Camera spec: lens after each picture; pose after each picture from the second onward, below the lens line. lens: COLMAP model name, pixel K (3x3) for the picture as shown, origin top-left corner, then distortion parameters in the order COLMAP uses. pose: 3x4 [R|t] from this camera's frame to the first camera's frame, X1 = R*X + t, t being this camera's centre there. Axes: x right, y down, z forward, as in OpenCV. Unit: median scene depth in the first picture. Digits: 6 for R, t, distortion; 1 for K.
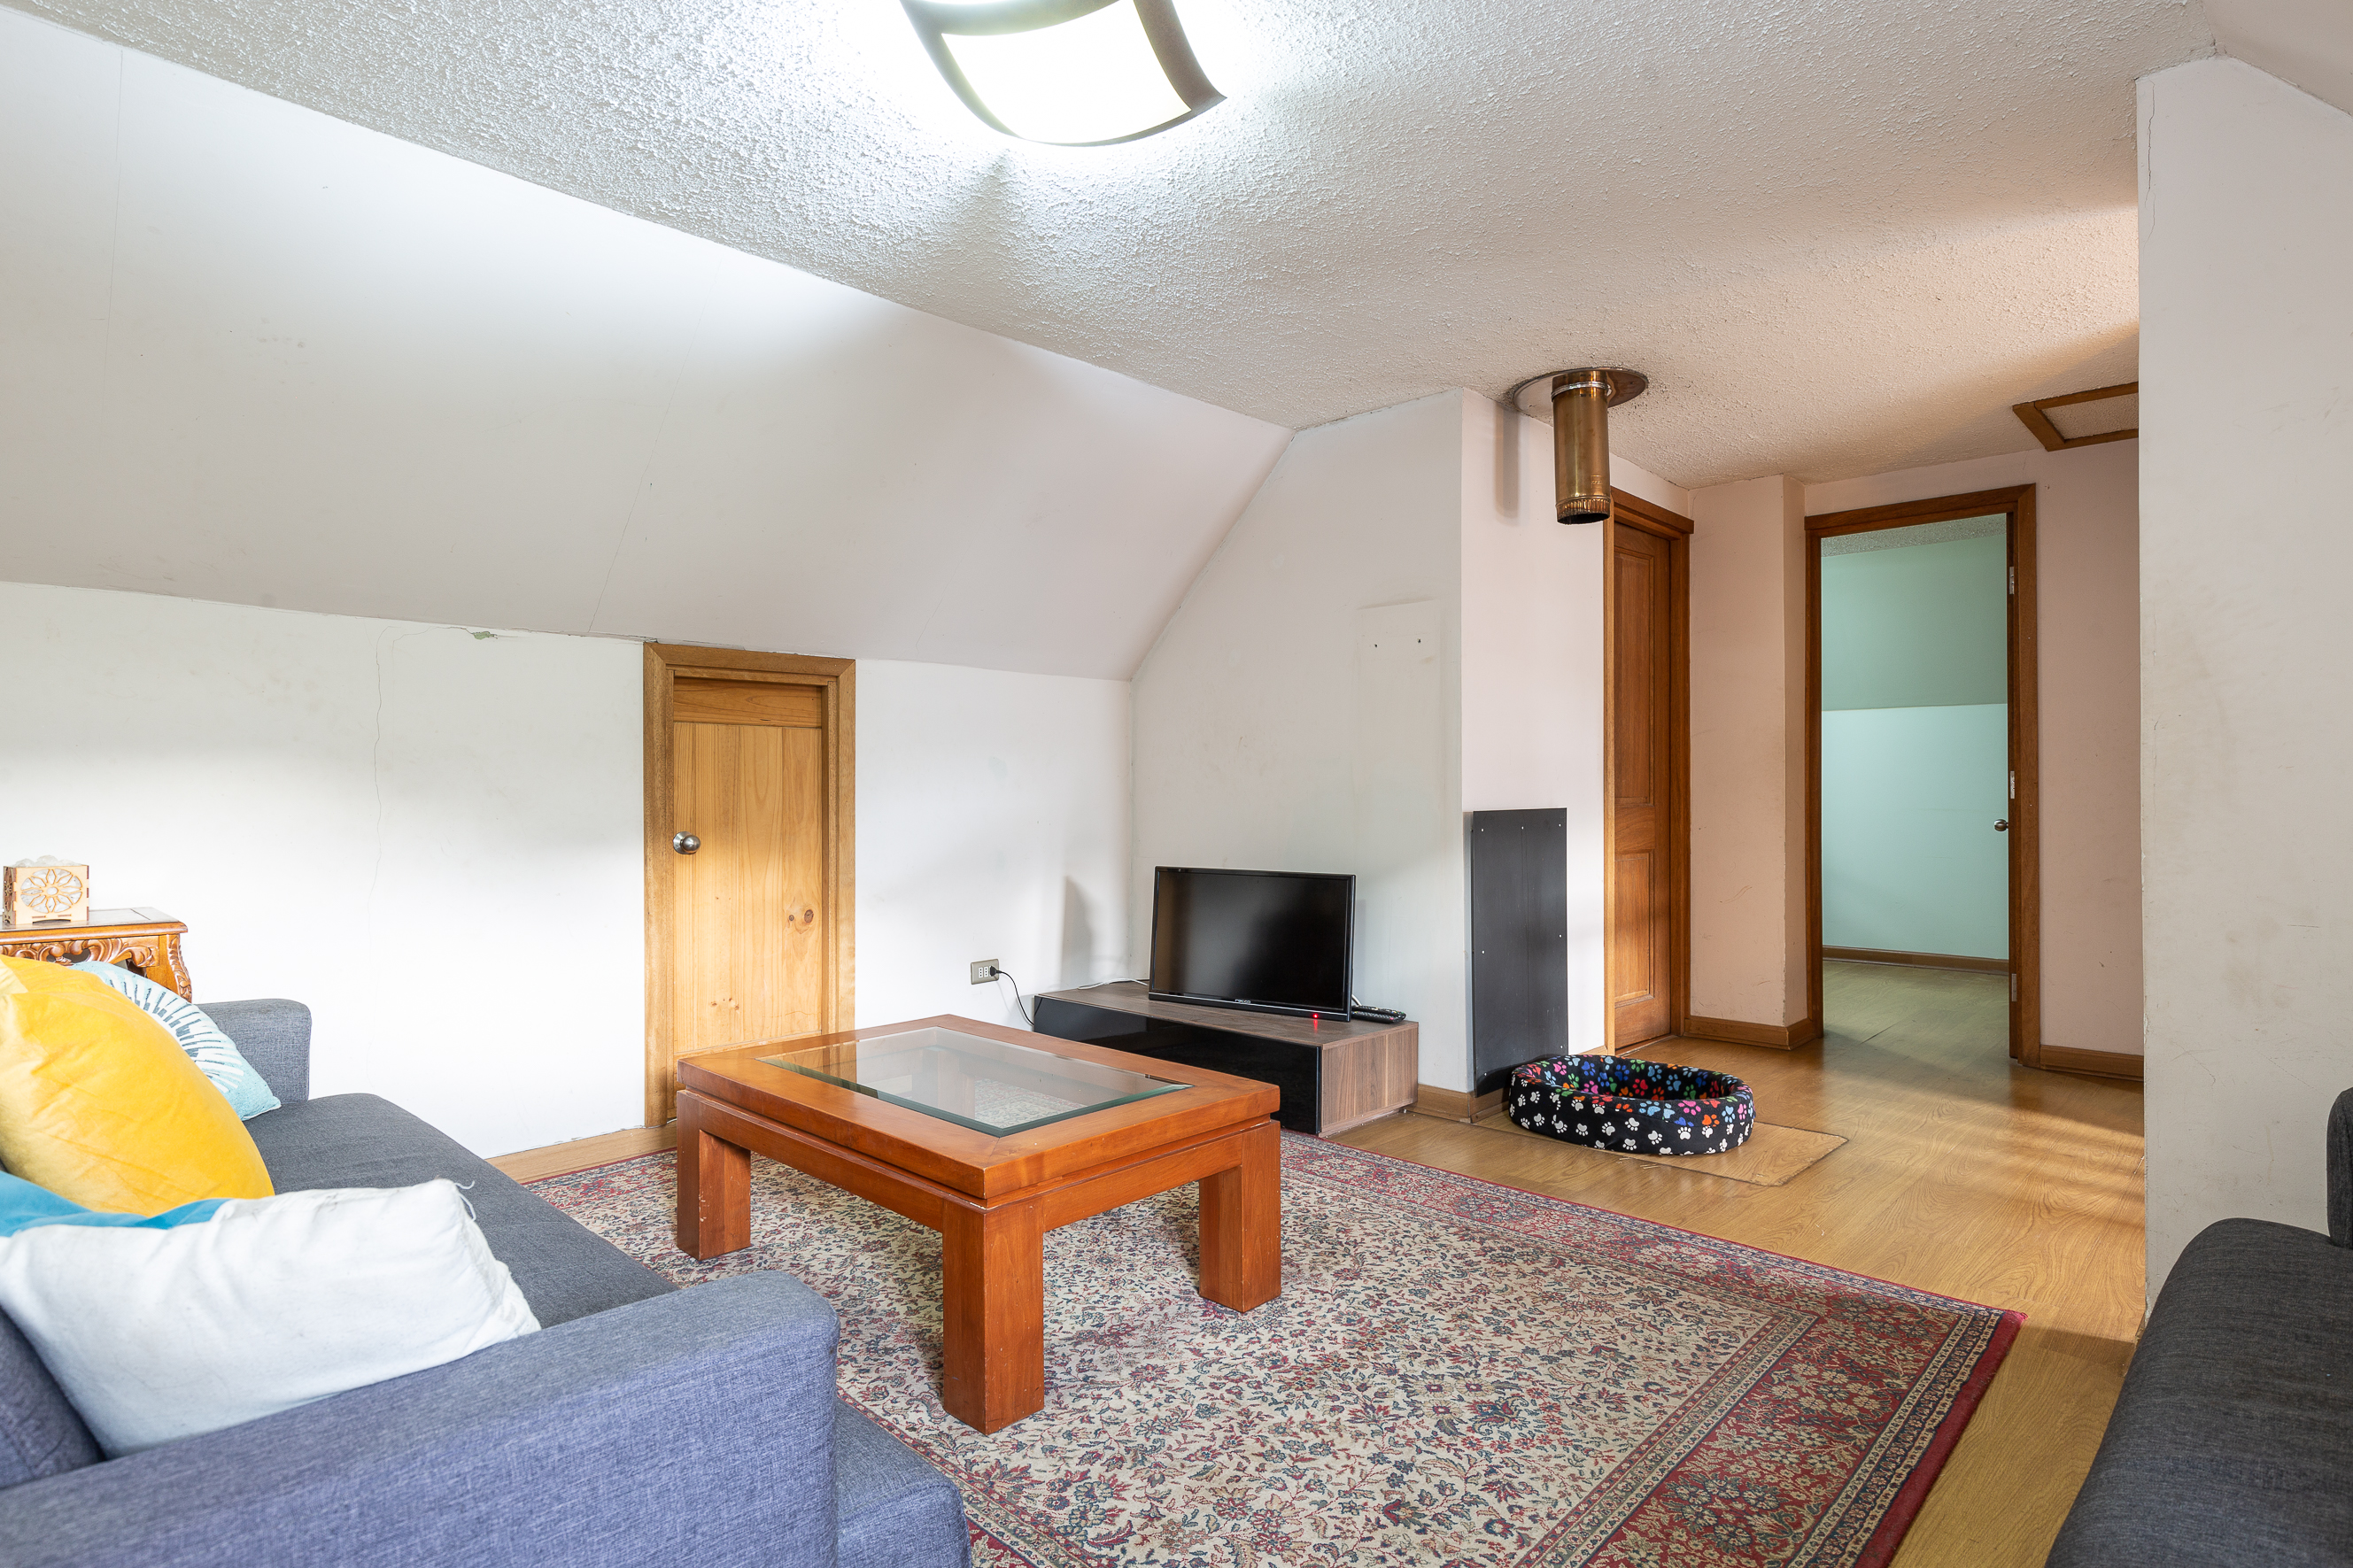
lens RADIAL K [[1209.6, 0, 1179.1], [0, 1209.6, 785.0], [0, 0, 1]] dist [0.000453, -0.000183]
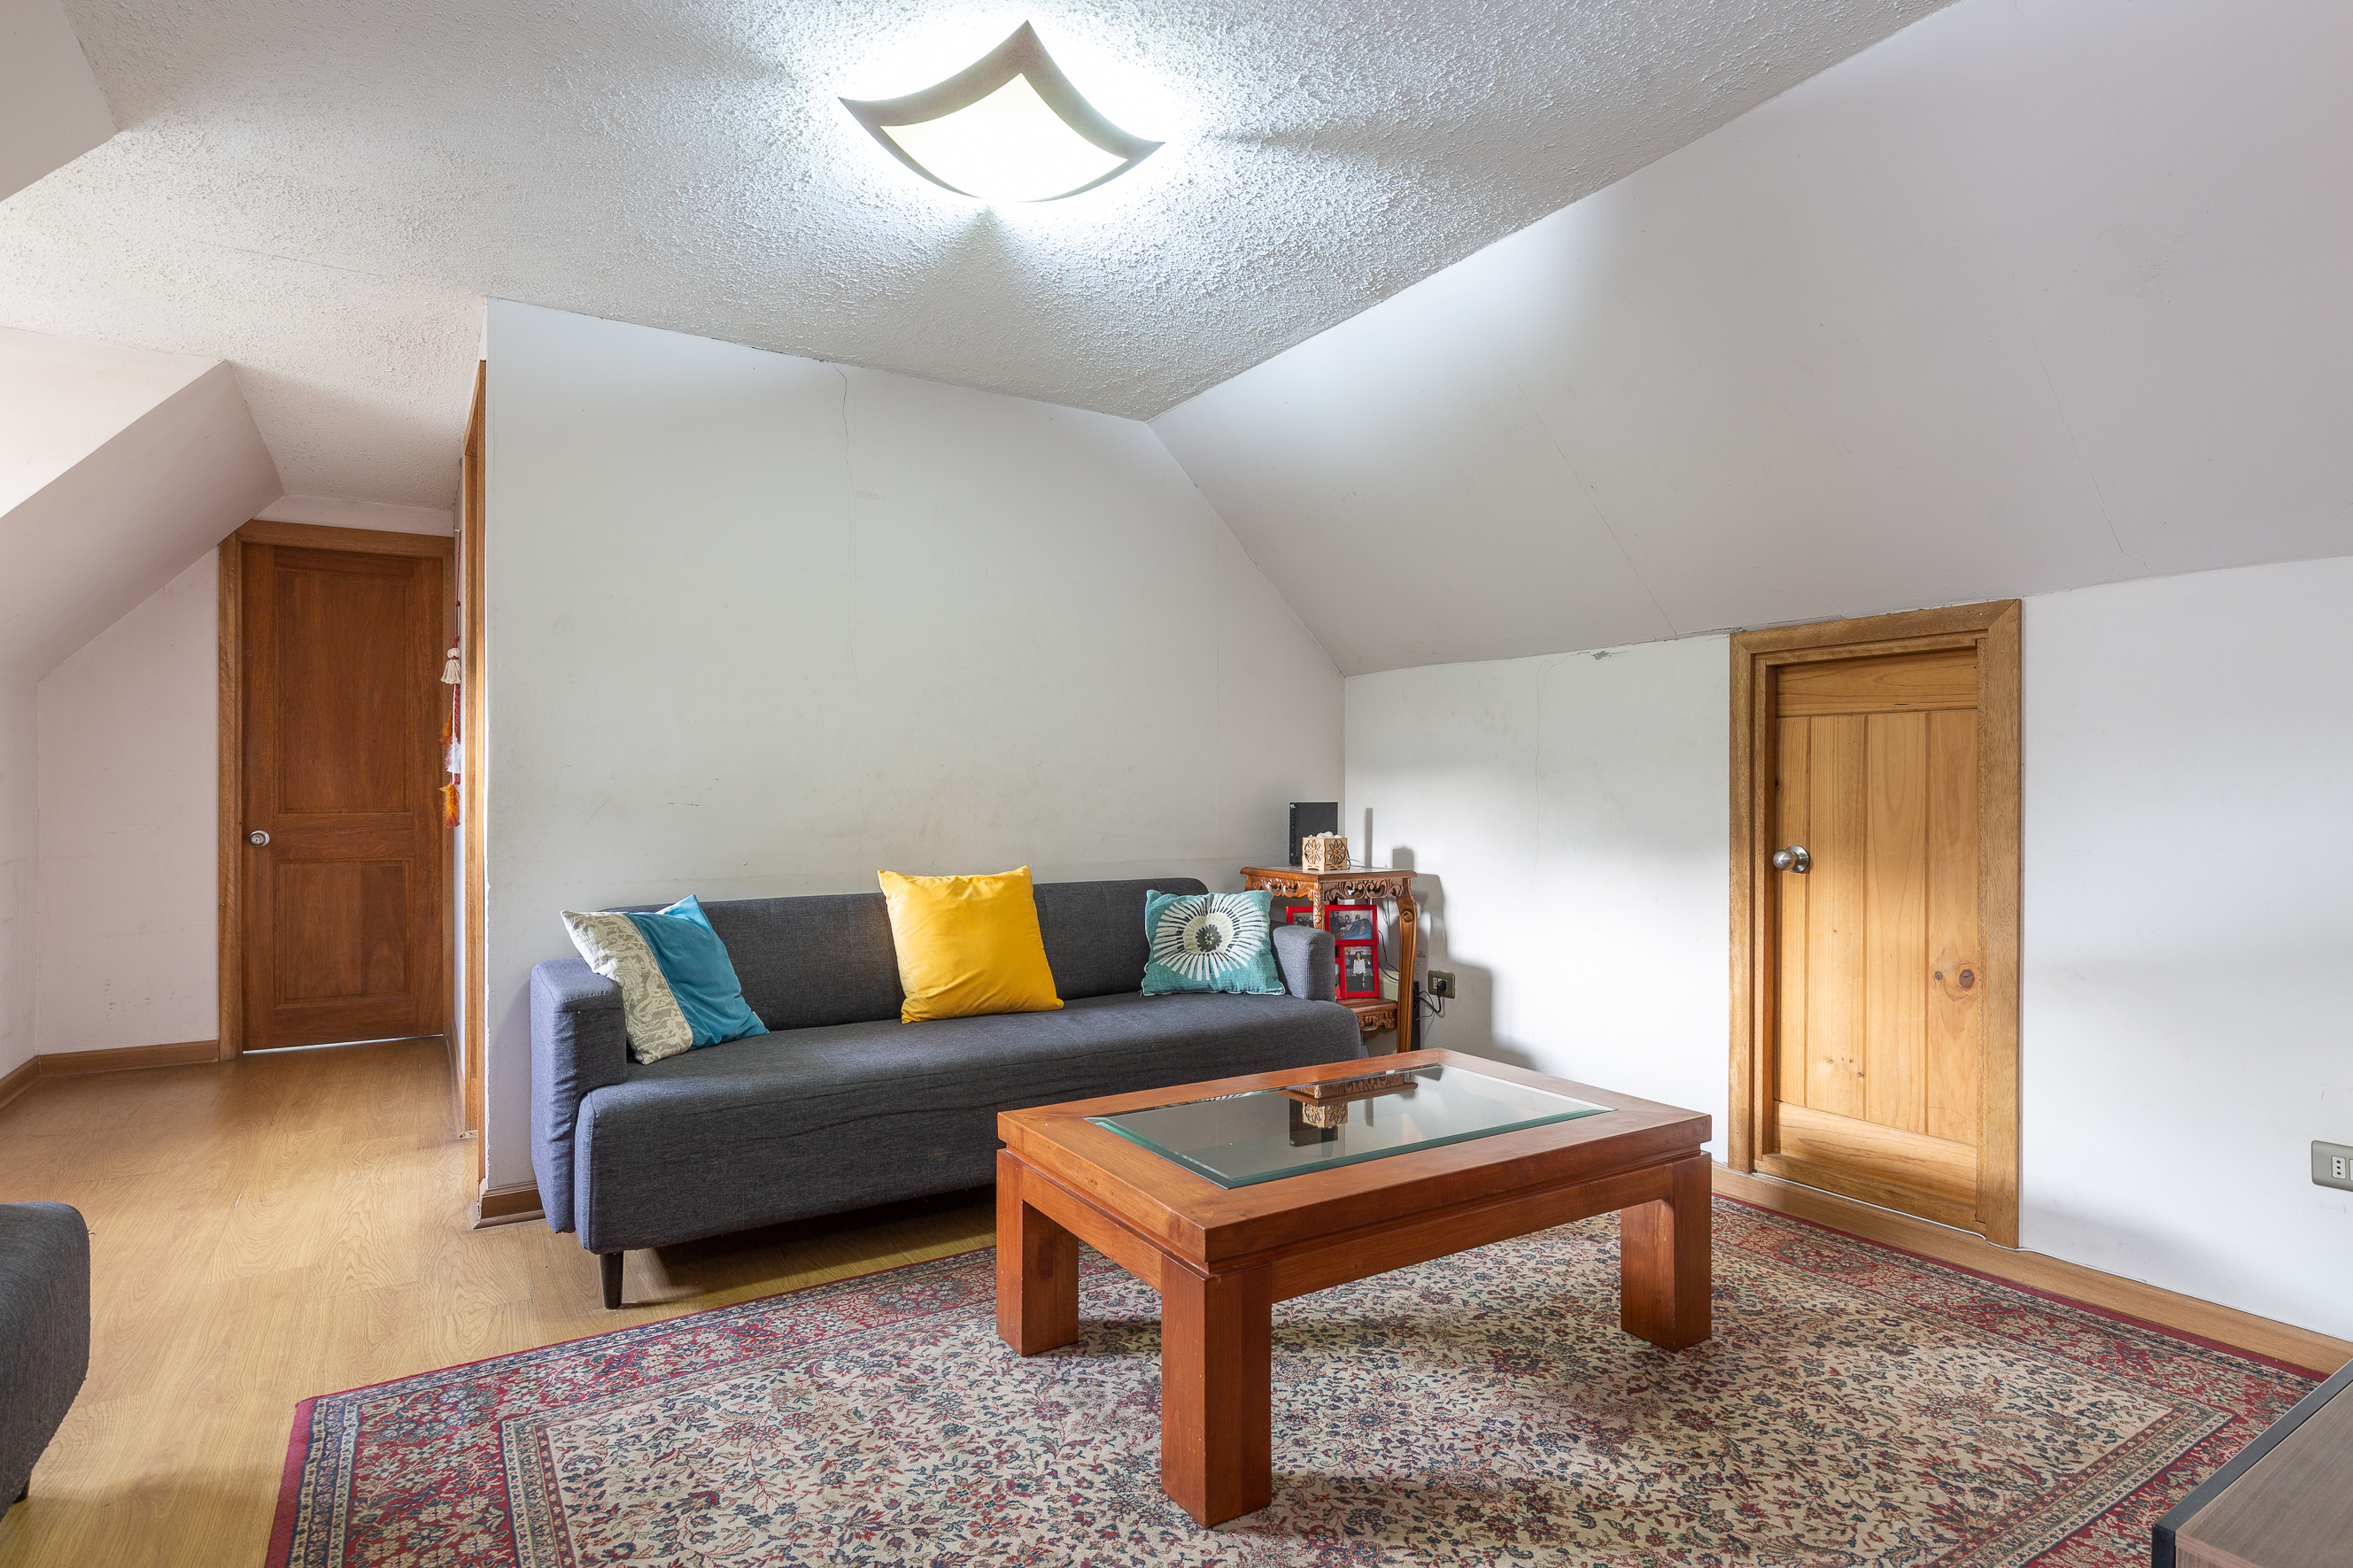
lens RADIAL K [[1209.6, 0, 1178.7], [0, 1209.6, 788.3], [0, 0, 1]] dist [0.000453, -0.000183]
pose [[-0.239739, 0.000268, -0.970837, 0.757291], [0.004254, 0.999991, -0.000775, -0.004442], [0.970828, -0.004316, -0.239738, 1.143937]]
